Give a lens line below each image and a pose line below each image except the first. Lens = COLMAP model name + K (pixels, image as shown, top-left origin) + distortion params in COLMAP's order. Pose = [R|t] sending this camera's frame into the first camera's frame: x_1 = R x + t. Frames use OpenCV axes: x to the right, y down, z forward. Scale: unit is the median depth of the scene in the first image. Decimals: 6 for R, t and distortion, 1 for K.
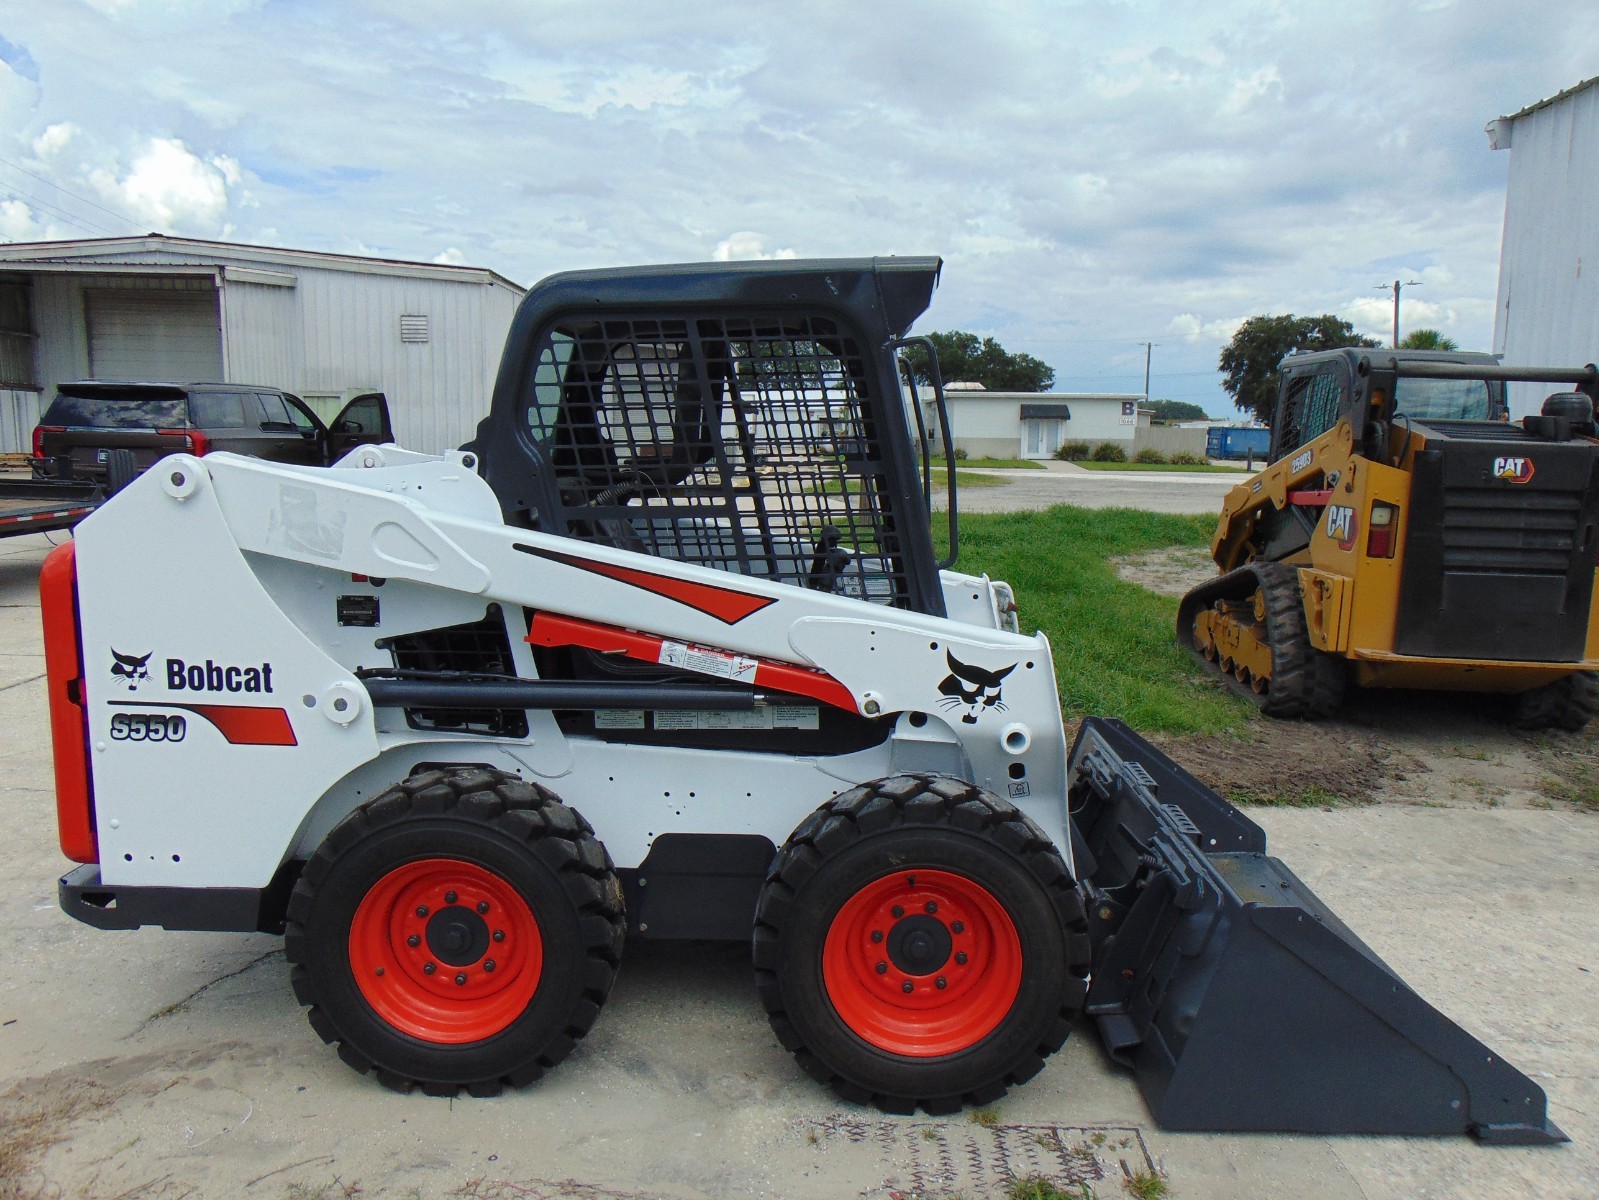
lens RADIAL K [[1183.8, 0, 795.1], [0, 1183.8, 603.4], [0, 0, 1]] dist [0.001726, 0.053062]
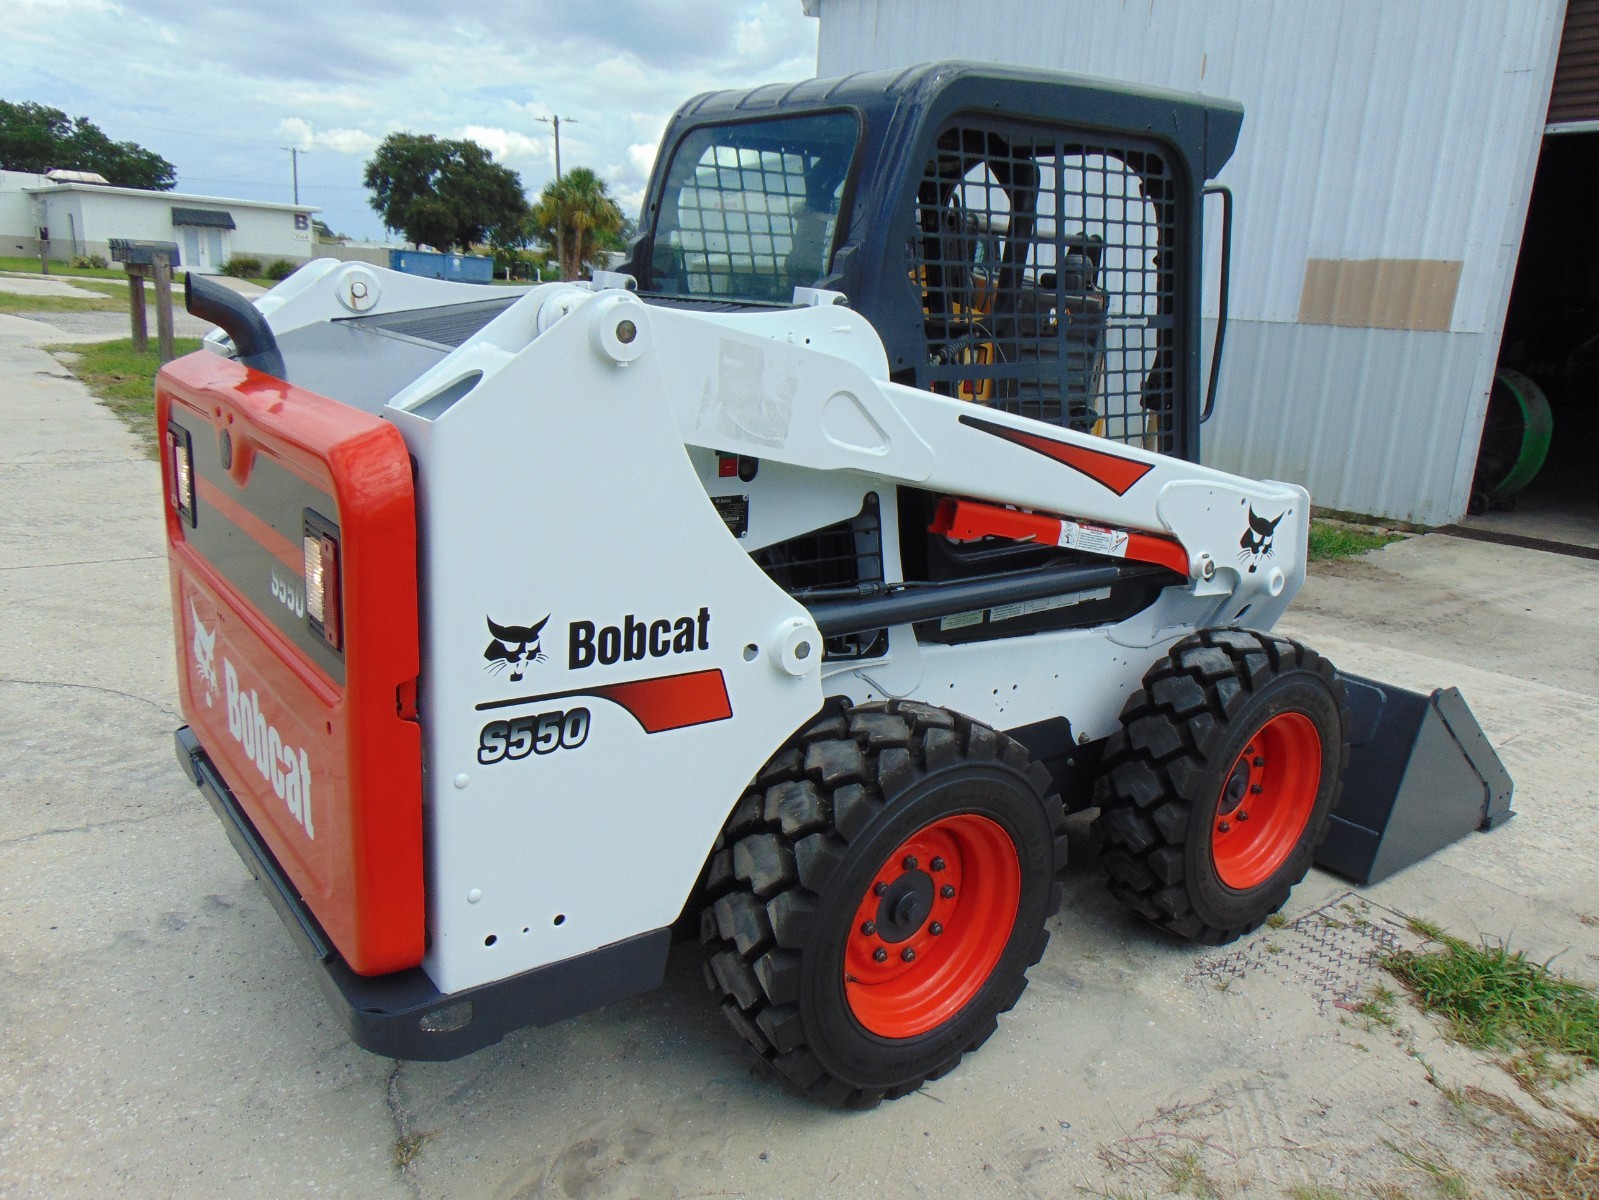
lens RADIAL K [[1183.8, 0, 795.5], [0, 1183.8, 594.1], [0, 0, 1]] dist [0.001726, 0.053062]
pose [[0.774845, -0.130149, 0.618609, -0.800417], [0.044383, 0.987362, 0.152140, -0.056673], [-0.630592, -0.090429, 0.770829, 0.431530]]
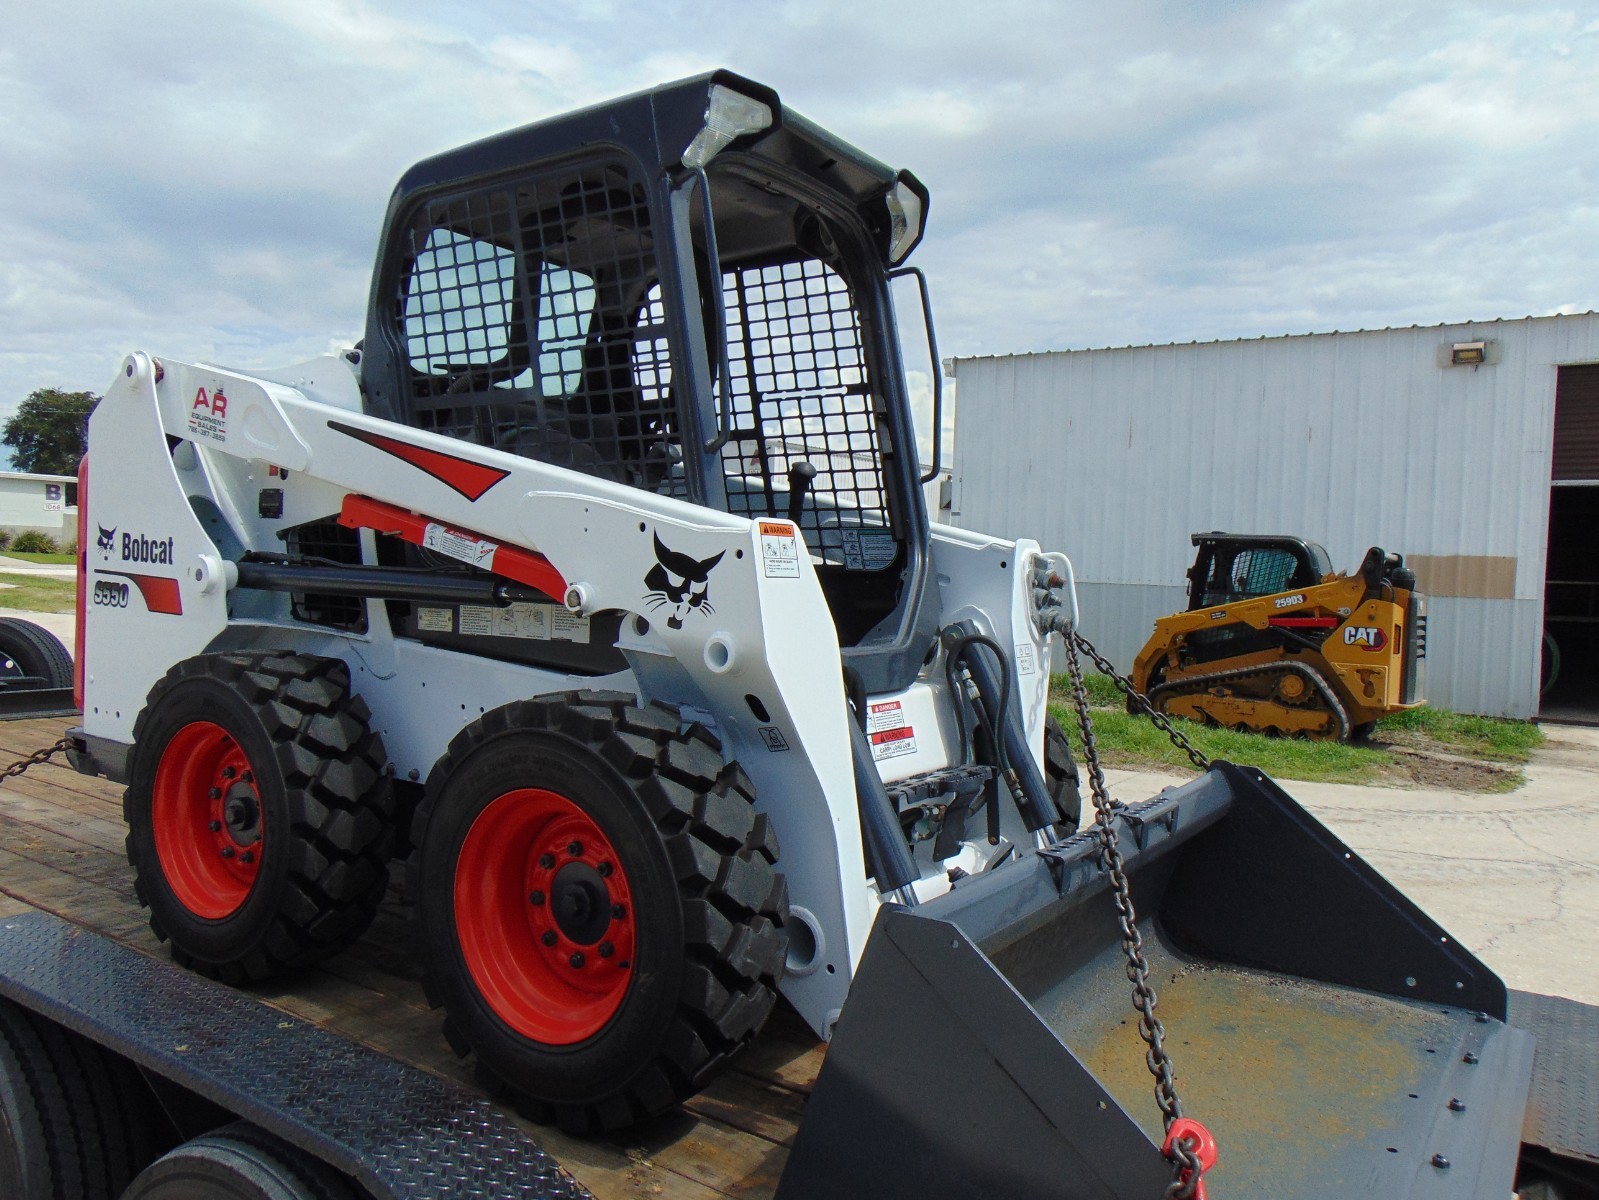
lens RADIAL K [[1183.8, 0, 814.6], [0, 1183.8, 601.5], [0, 0, 1]] dist [0.001726, 0.053062]
pose [[0.847441, 0.042653, -0.529174, 0.618703], [-0.110055, 0.989229, -0.096512, 0.144867], [0.519357, 0.140026, 0.843007, 0.382118]]
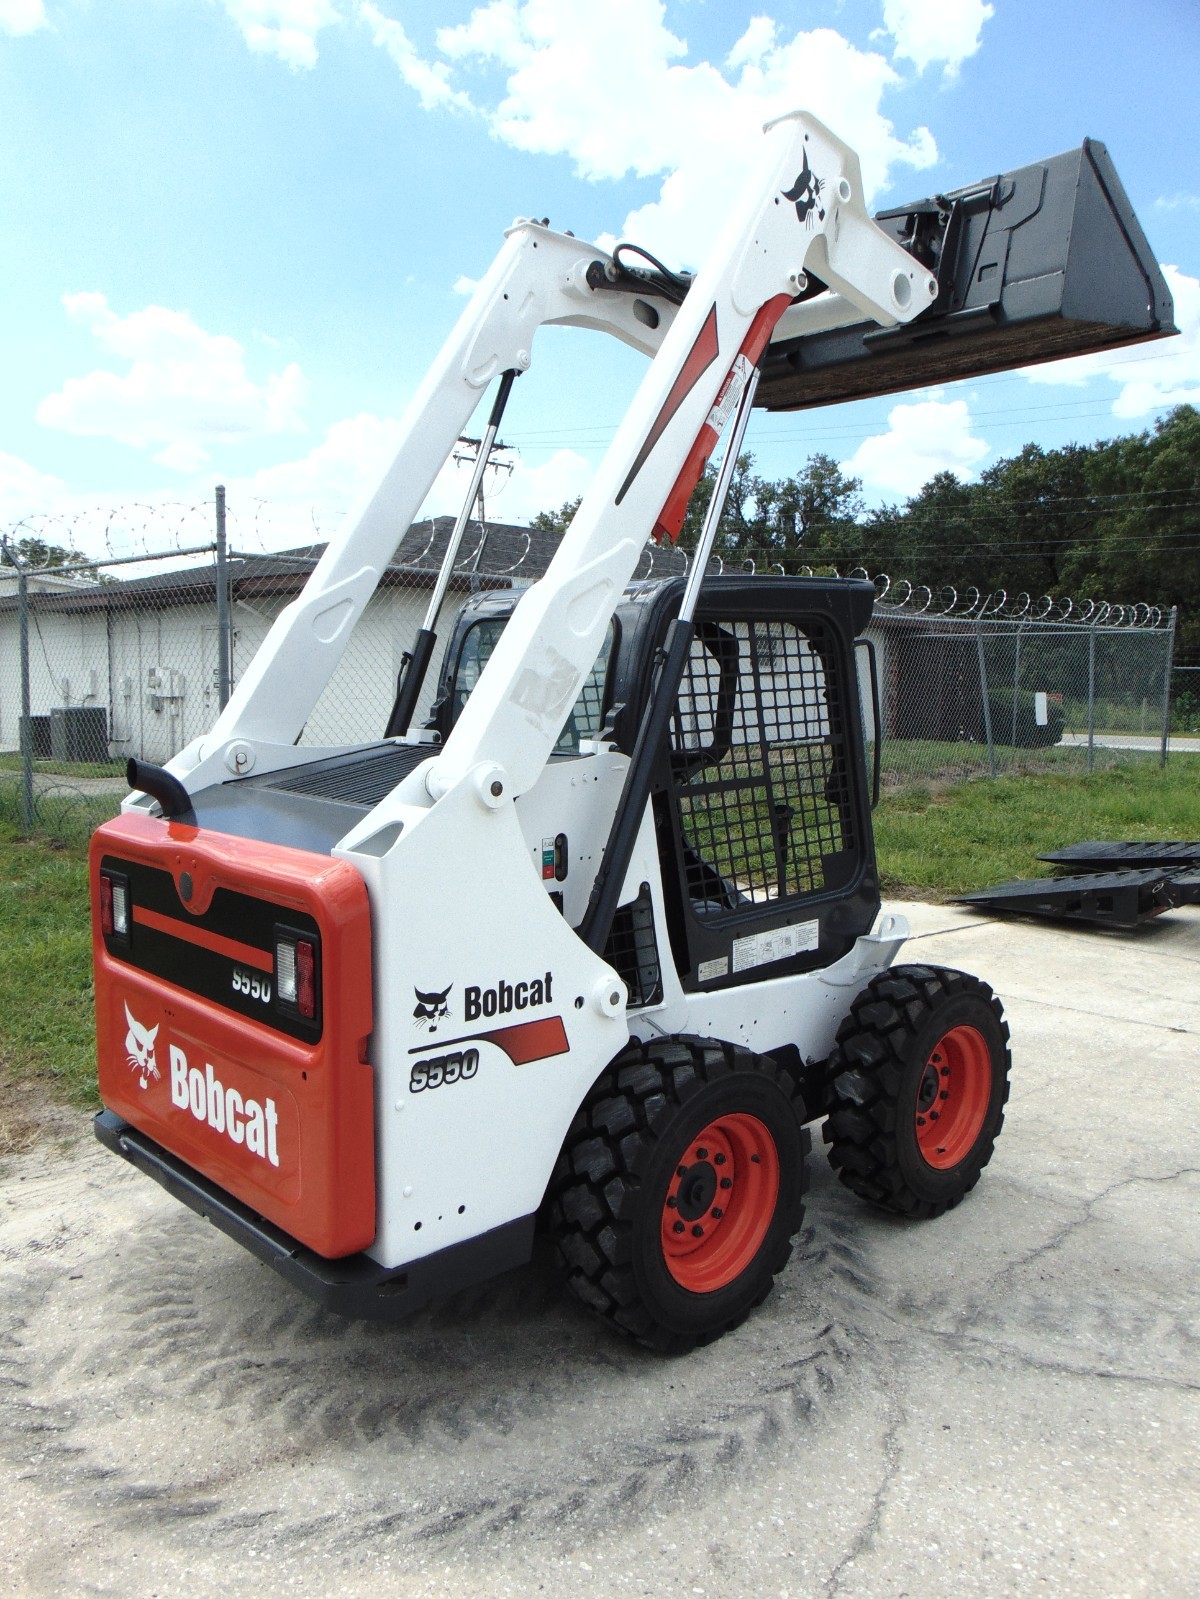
lens RADIAL K [[1183.8, 0, 581.0], [0, 1183.8, 797.8], [0, 0, 1]] dist [0.001726, 0.053062]
pose [[0.710379, -0.083679, 0.698827, -1.058271], [0.107914, 0.994116, 0.009340, -0.094469], [-0.695497, 0.068778, 0.715230, 0.273262]]
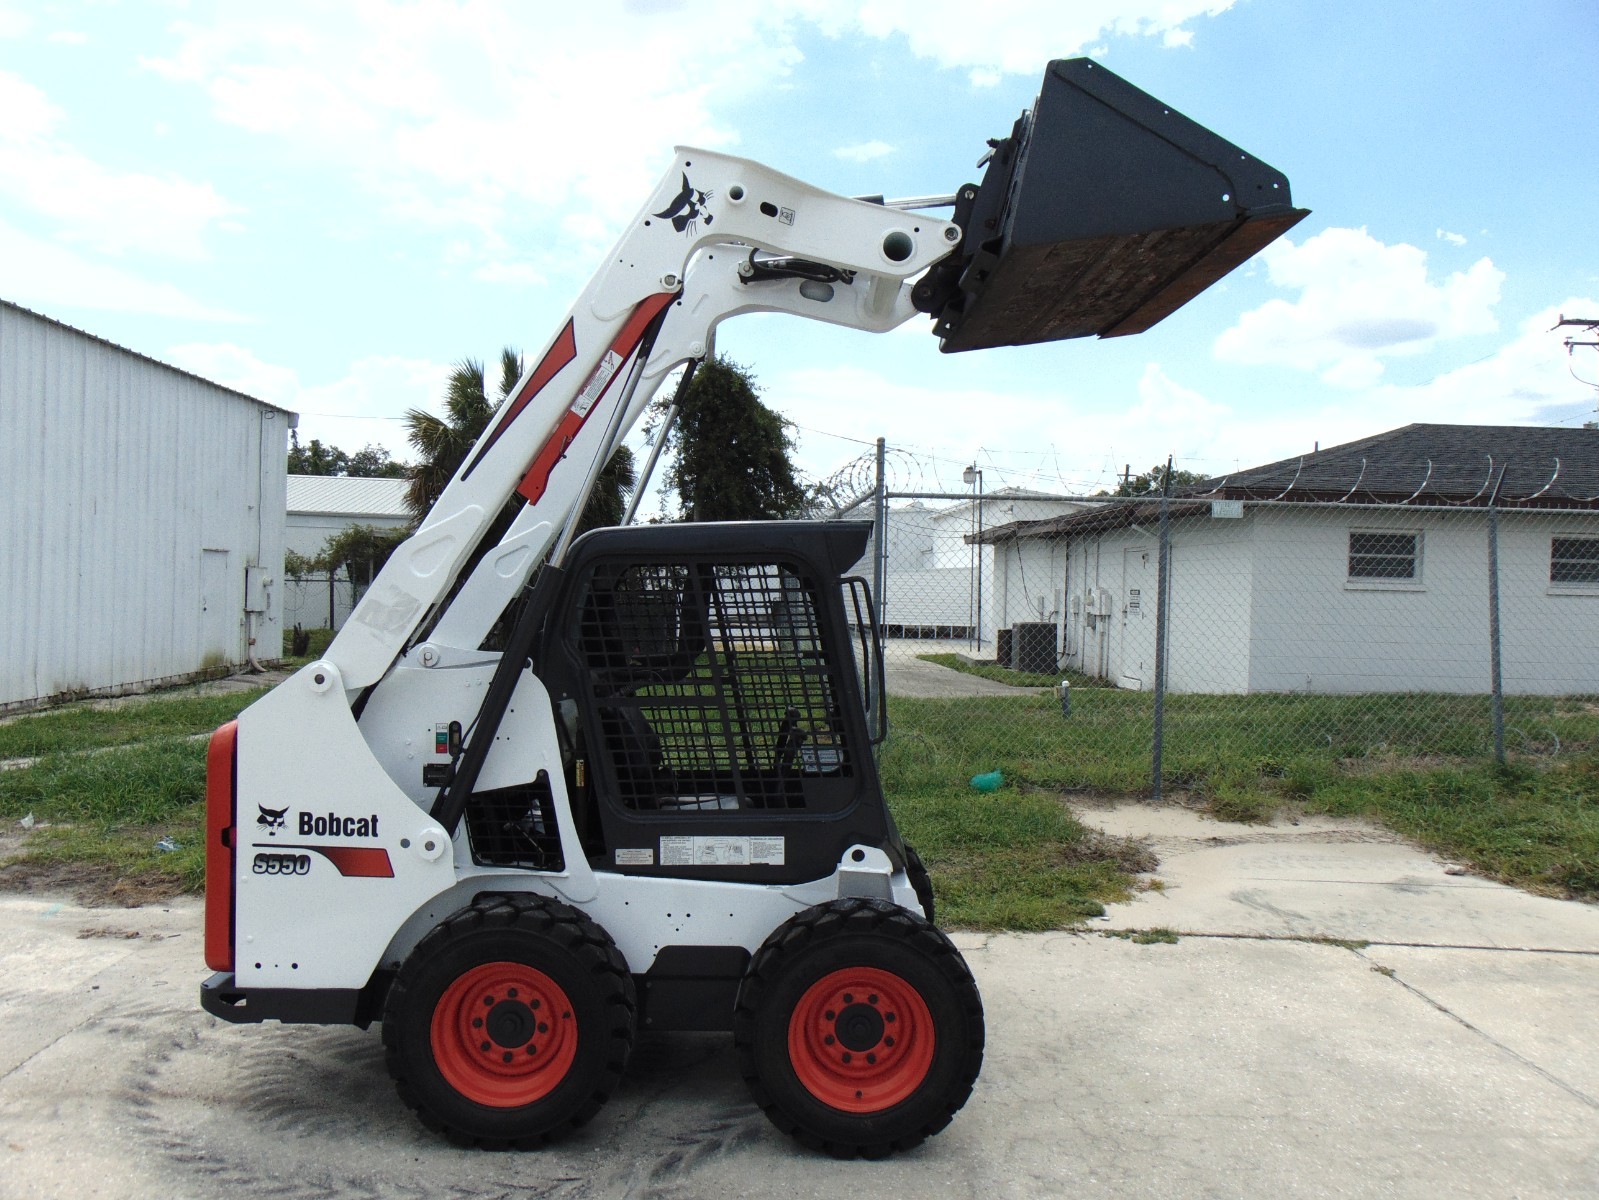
lens RADIAL K [[1183.8, 0, 796.9], [0, 1183.8, 604.3], [0, 0, 1]] dist [0.001726, 0.053062]
pose [[0.998961, 0.007909, 0.044886, -0.028630], [-0.002244, 0.992167, -0.124901, -0.019020], [-0.045522, 0.124670, 0.991153, -0.373204]]
